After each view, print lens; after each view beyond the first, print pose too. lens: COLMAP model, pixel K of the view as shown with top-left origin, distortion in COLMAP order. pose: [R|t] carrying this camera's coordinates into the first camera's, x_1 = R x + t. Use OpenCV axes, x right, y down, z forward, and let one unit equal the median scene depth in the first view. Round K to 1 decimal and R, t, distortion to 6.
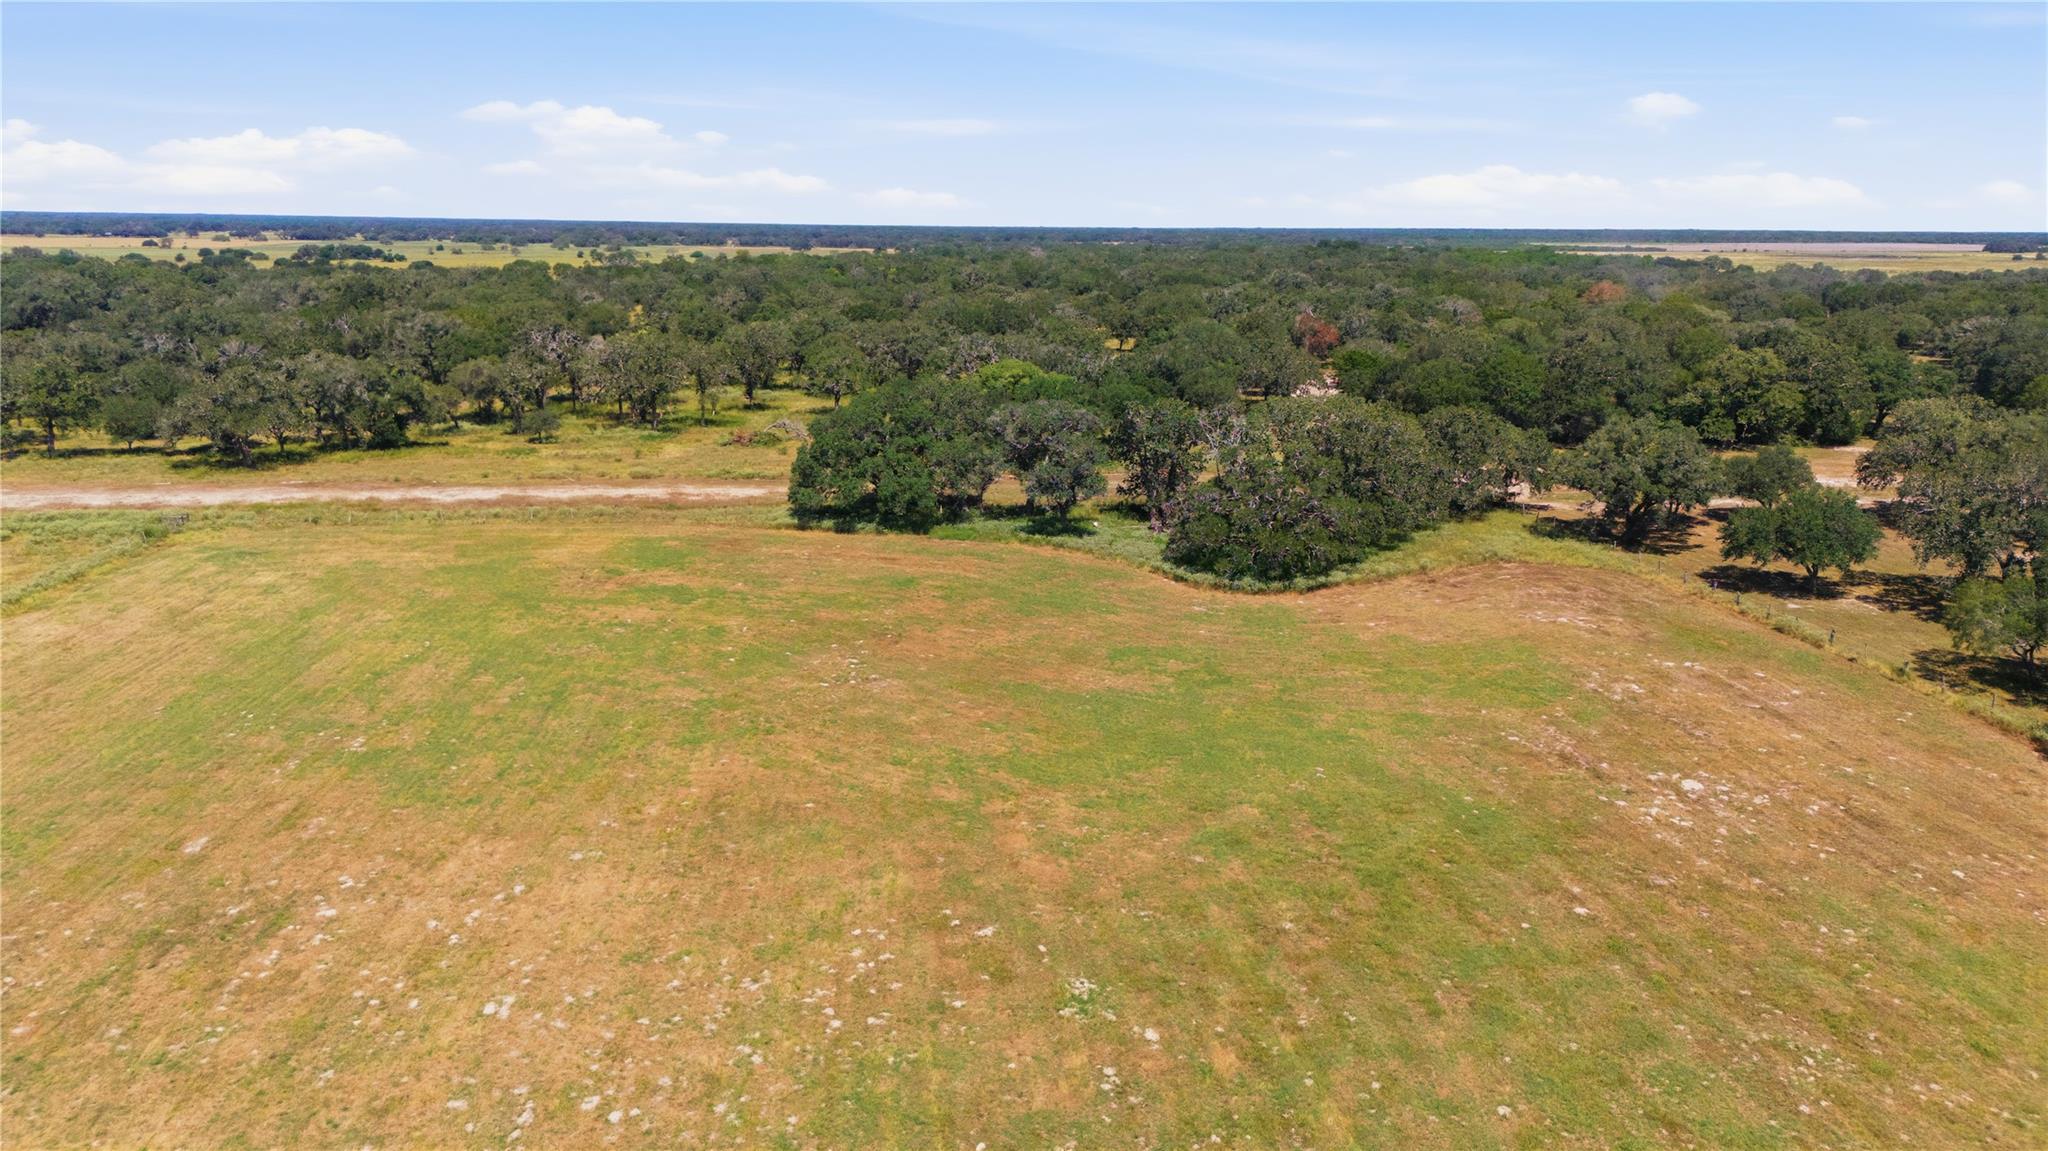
lens RADIAL K [[1484.1, 0, 1024.0], [0, 1484.1, 575.5], [0, 0, 1]] dist [0.076278, -0.092373]
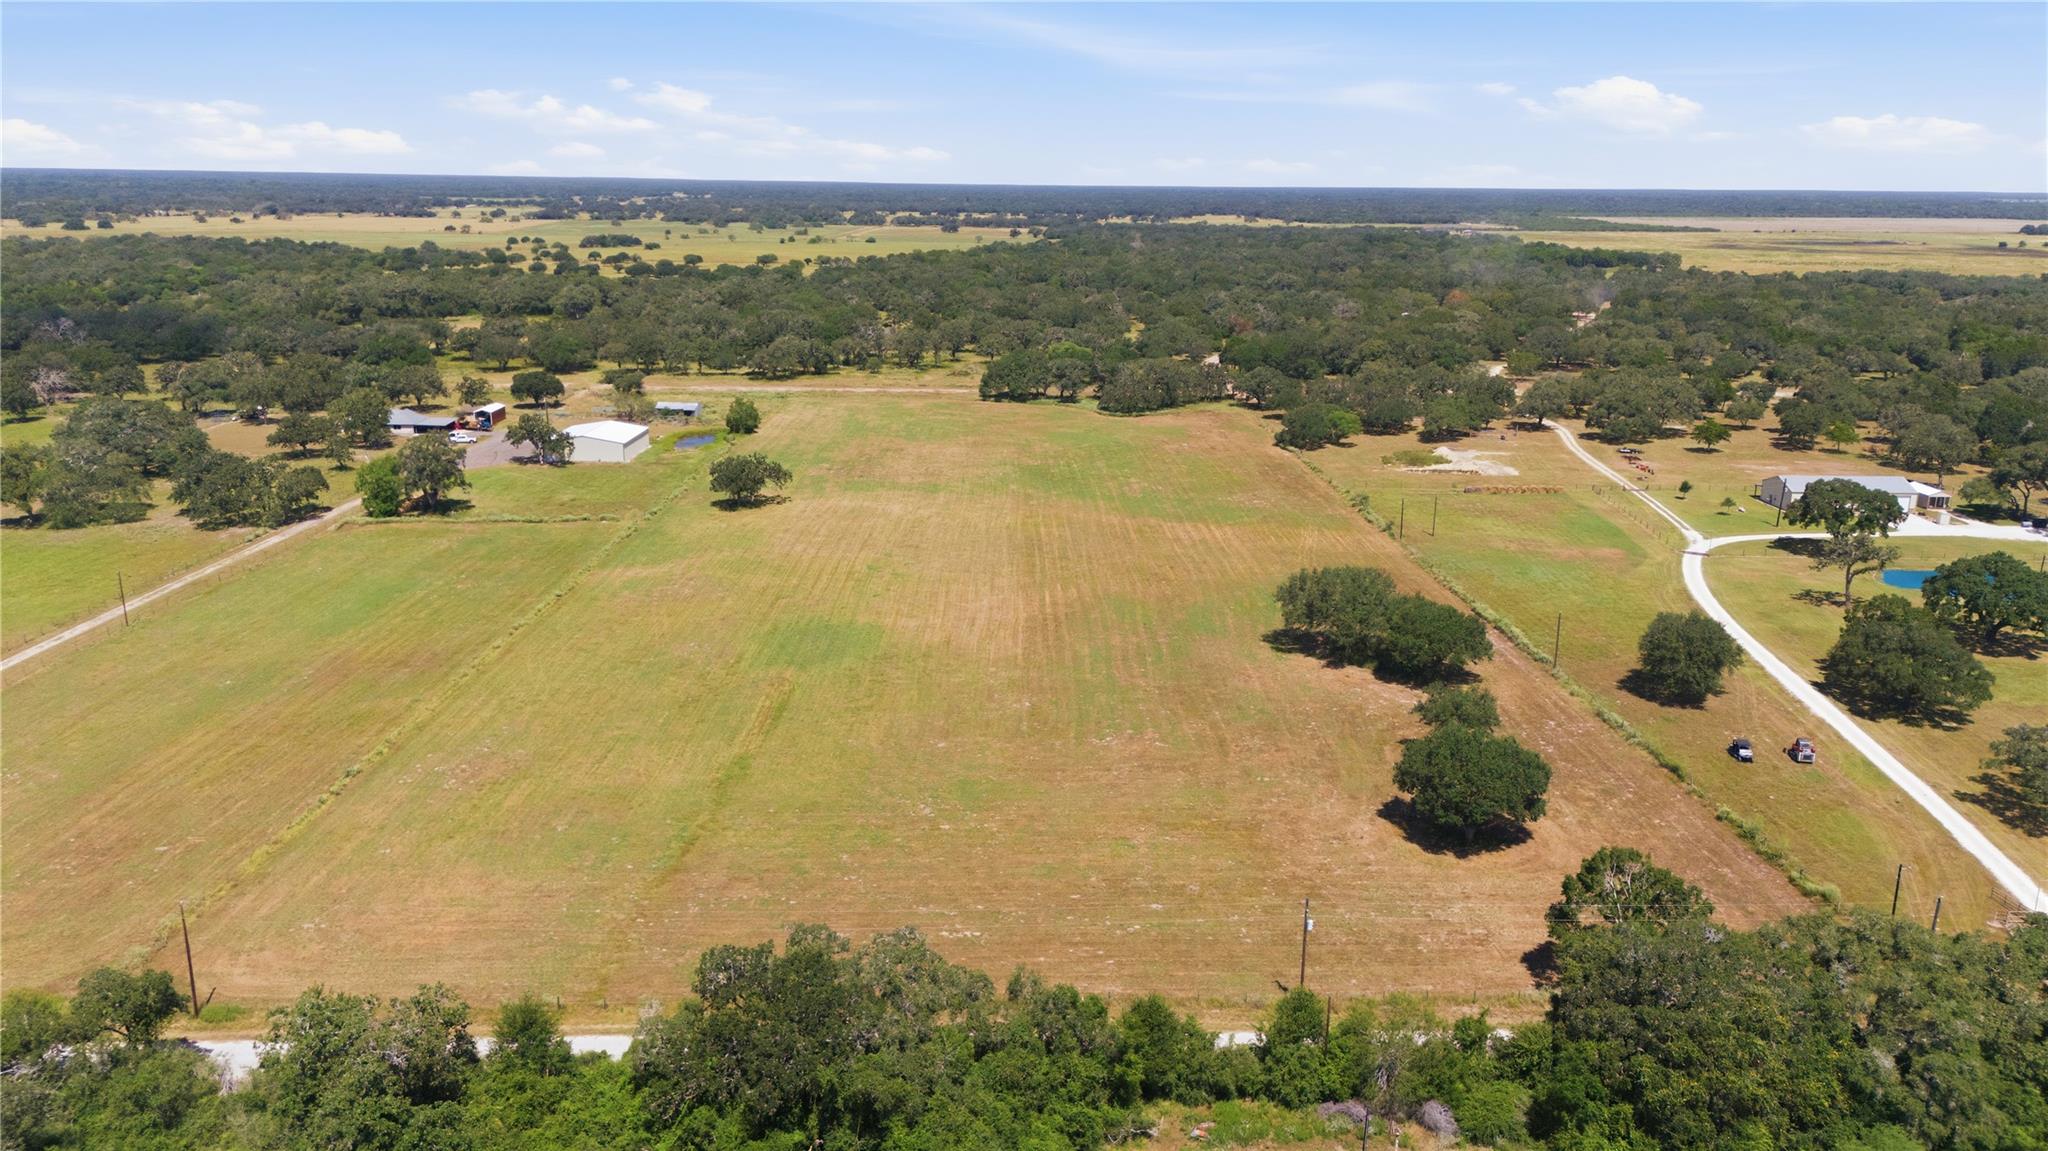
lens RADIAL K [[1488.7, 0, 1024.0], [0, 1488.7, 575.5], [0, 0, 1]] dist [0.082547, -0.122258]
pose [[0.996006, 0.025138, -0.085670, 0.171406], [-0.022815, 0.999348, 0.027988, 0.204214], [0.086318, -0.025921, 0.995930, -1.733201]]
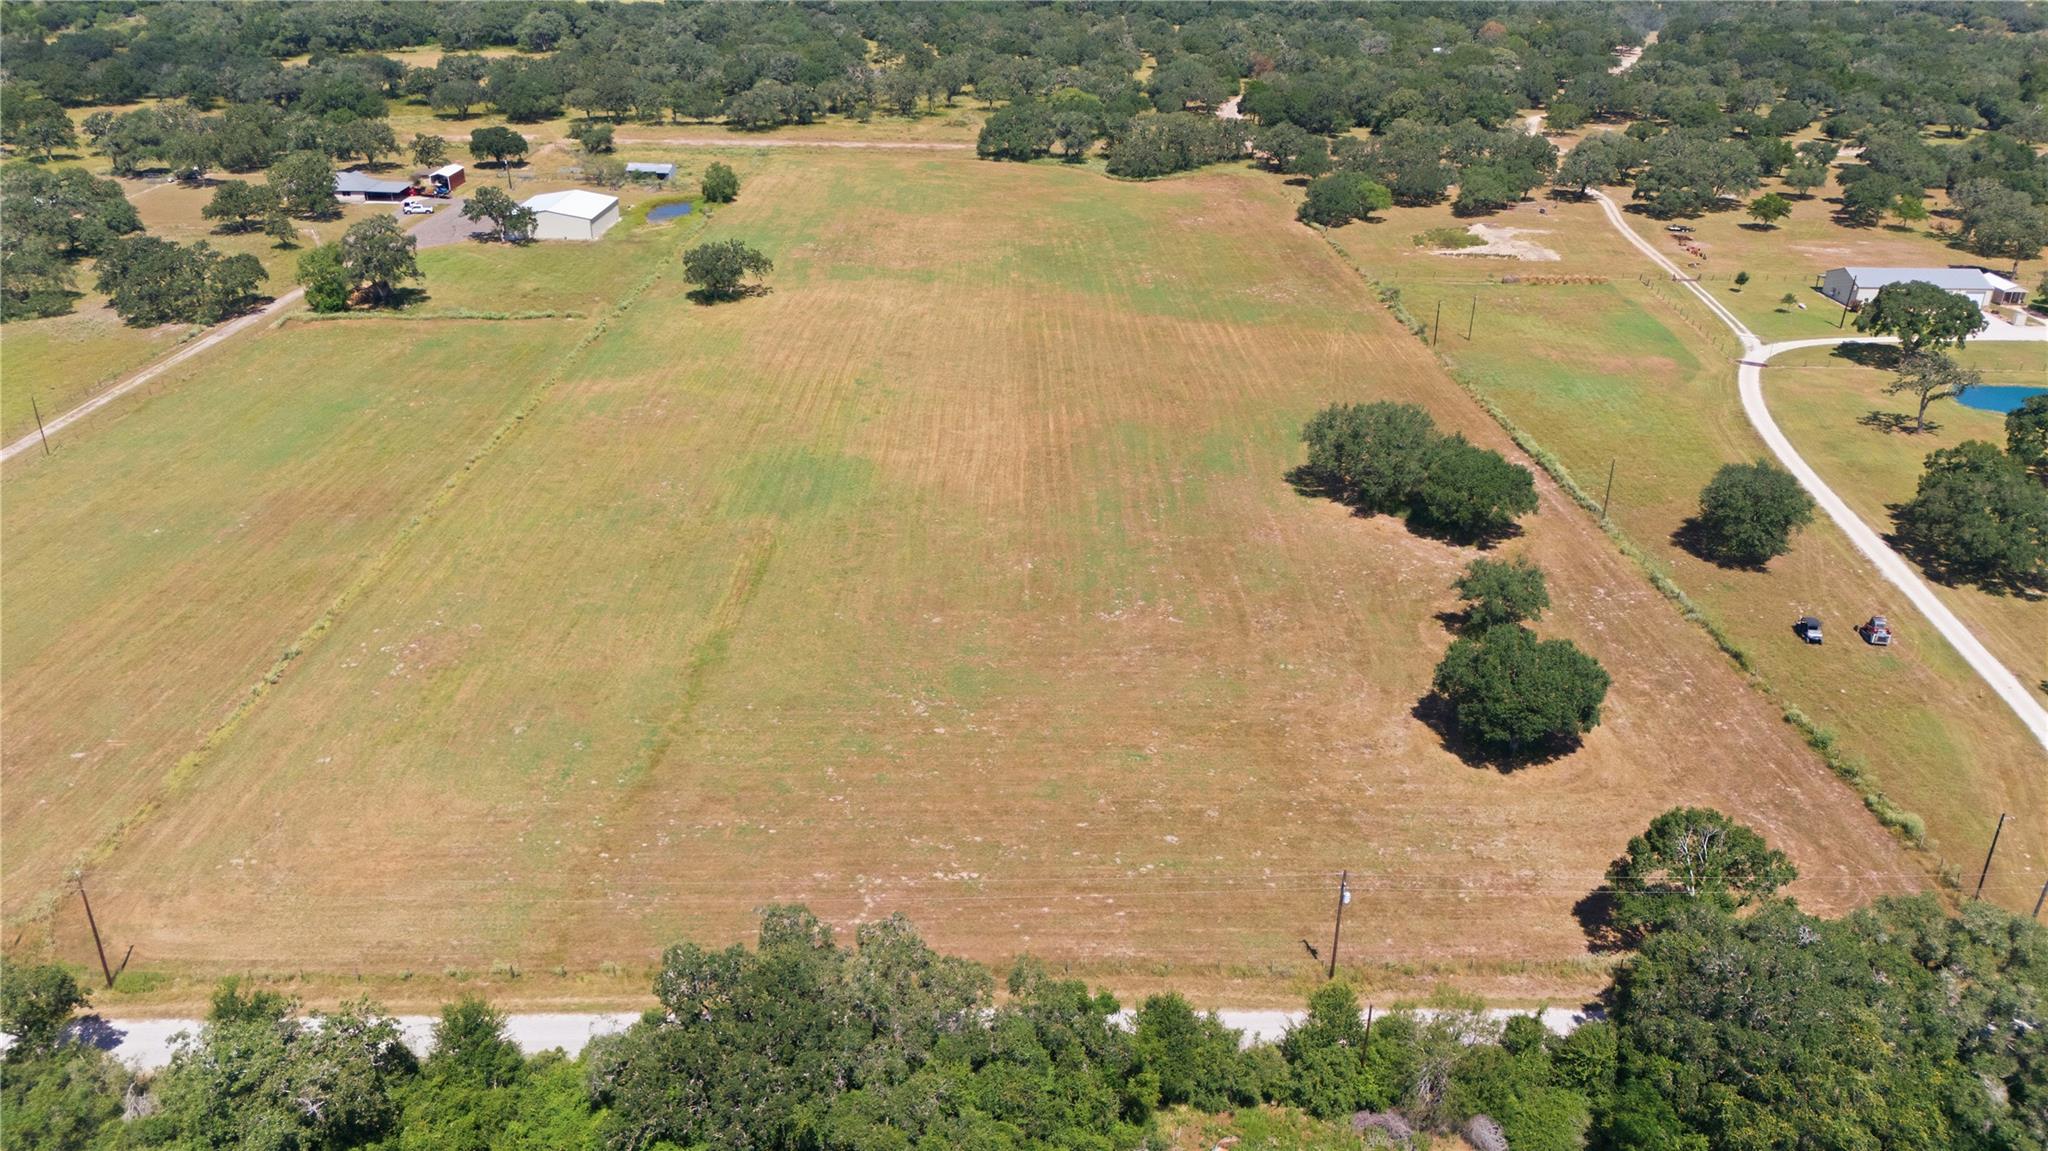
lens RADIAL K [[1484.1, 0, 1024.0], [0, 1484.1, 575.5], [0, 0, 1]] dist [0.076278, -0.092373]
pose [[0.995928, 0.045058, -0.078078, 0.156877], [-0.027884, 0.977623, 0.208506, 0.125268], [0.085726, -0.205480, 0.974899, -1.620386]]
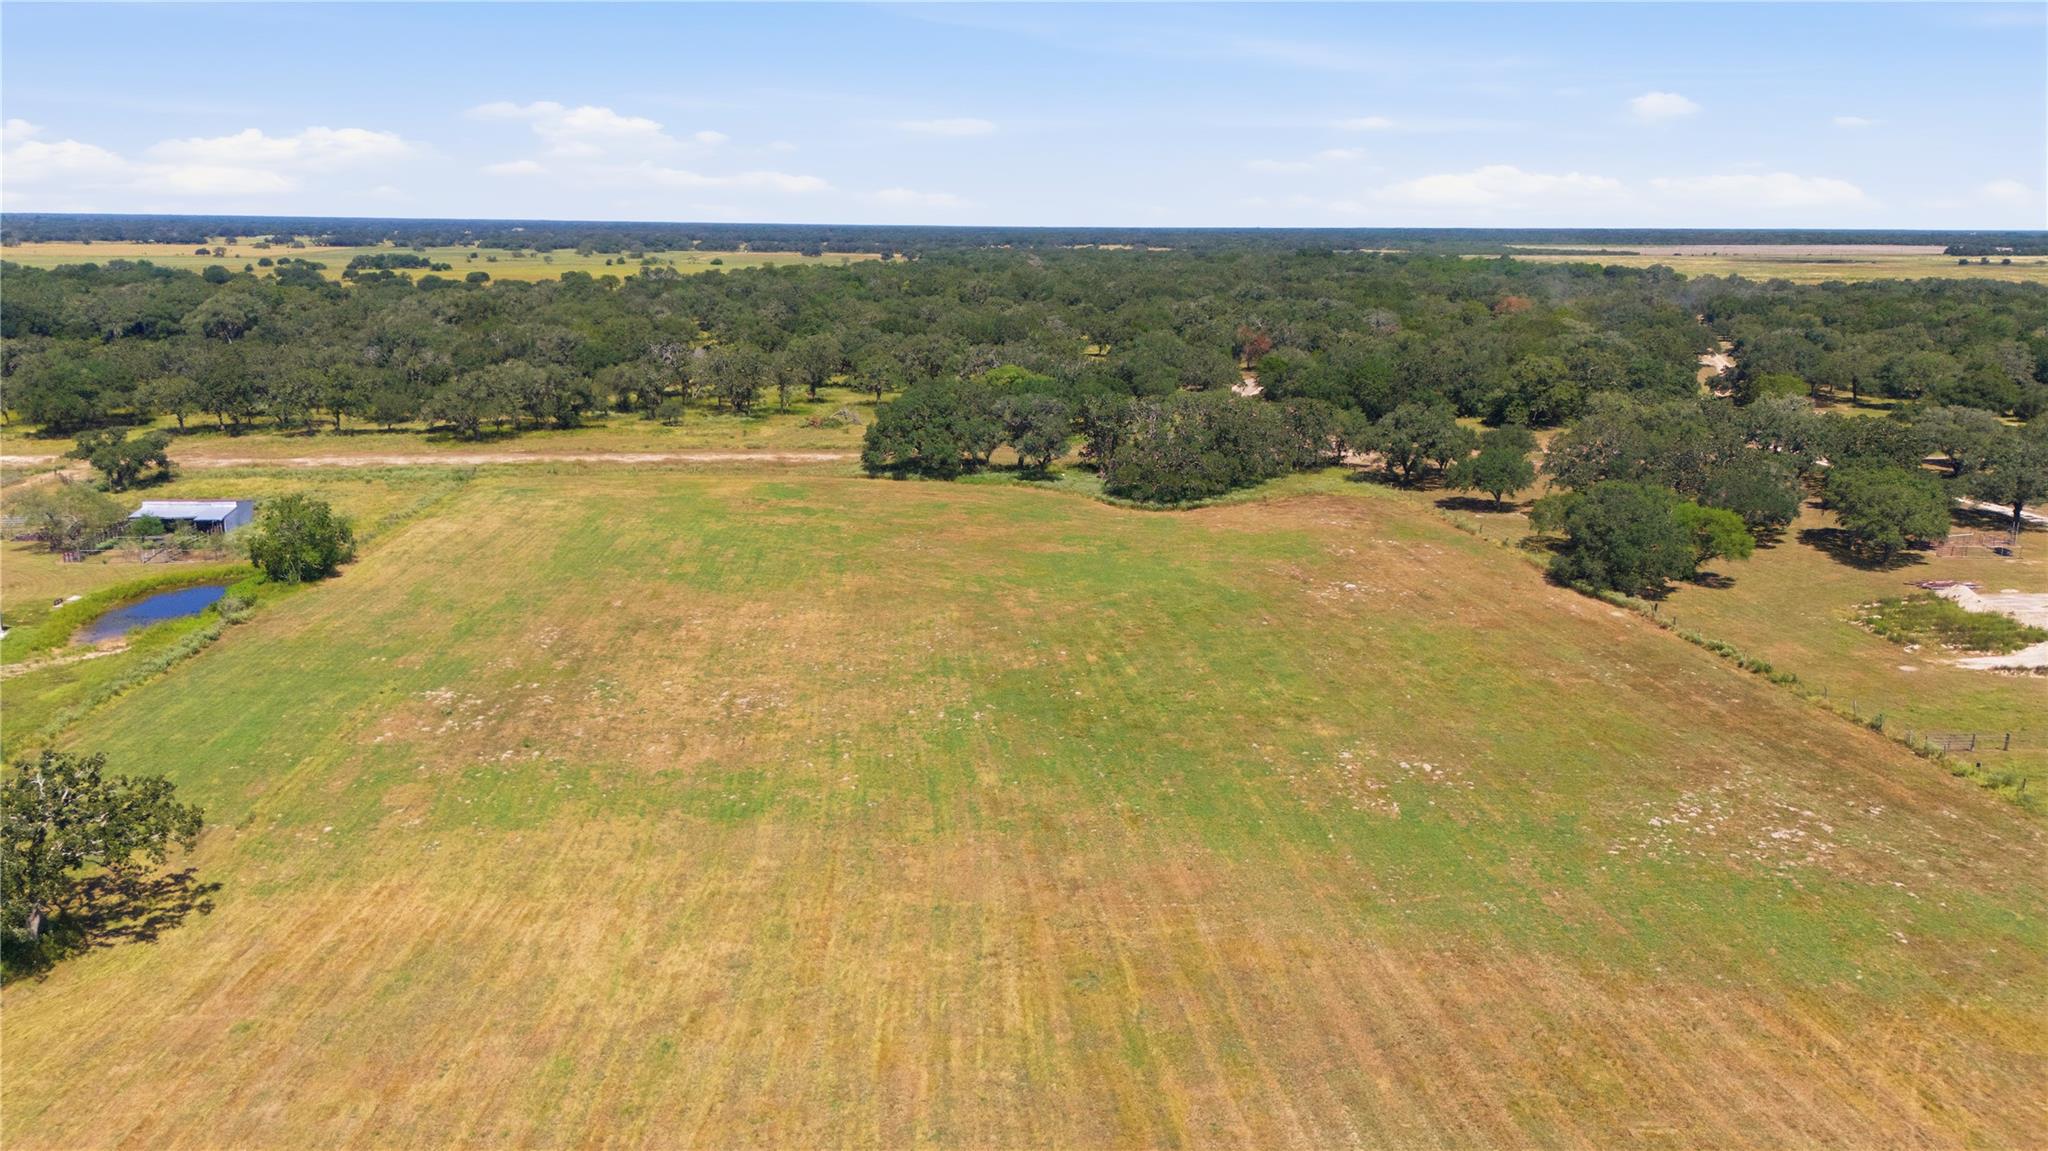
lens RADIAL K [[1484.1, 0, 1024.0], [0, 1484.1, 575.5], [0, 0, 1]] dist [0.076278, -0.092373]
pose [[0.999999, -0.000934, -0.000847, 0.007962], [0.000935, 0.999999, 0.000800, 0.059644], [0.000846, -0.000800, 0.999999, -0.464766]]
